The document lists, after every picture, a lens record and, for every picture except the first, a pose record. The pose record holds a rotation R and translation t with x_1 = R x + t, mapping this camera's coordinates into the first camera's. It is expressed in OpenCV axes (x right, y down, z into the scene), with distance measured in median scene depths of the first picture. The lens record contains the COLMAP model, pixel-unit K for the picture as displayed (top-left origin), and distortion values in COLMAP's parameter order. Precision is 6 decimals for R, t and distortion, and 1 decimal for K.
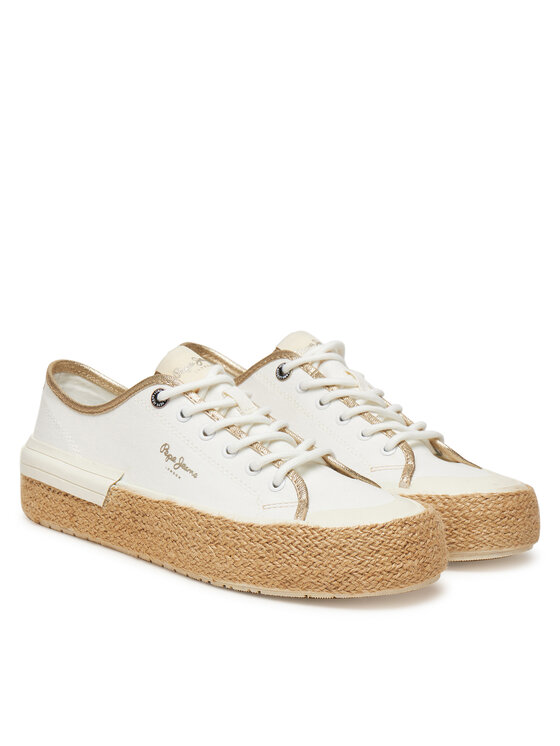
lens RADIAL K [[2199.9, 0, 280.2], [0, 2199.9, 372.6], [0, 0, 1]] dist [0.135813, 0.000000]
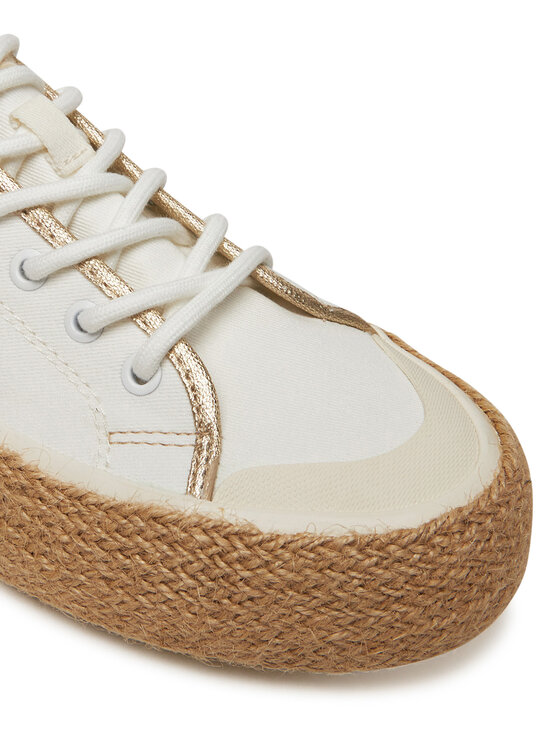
lens RADIAL K [[1269.3, 0, 278.1], [0, 1269.3, 372.9], [0, 0, 1]] dist [-0.010180, 0.000000]
pose [[0.995275, -0.011684, 0.096389, 0.001004], [-0.027071, 0.919973, 0.391046, -0.044312], [-0.093245, -0.391807, 0.915310, 0.797343]]
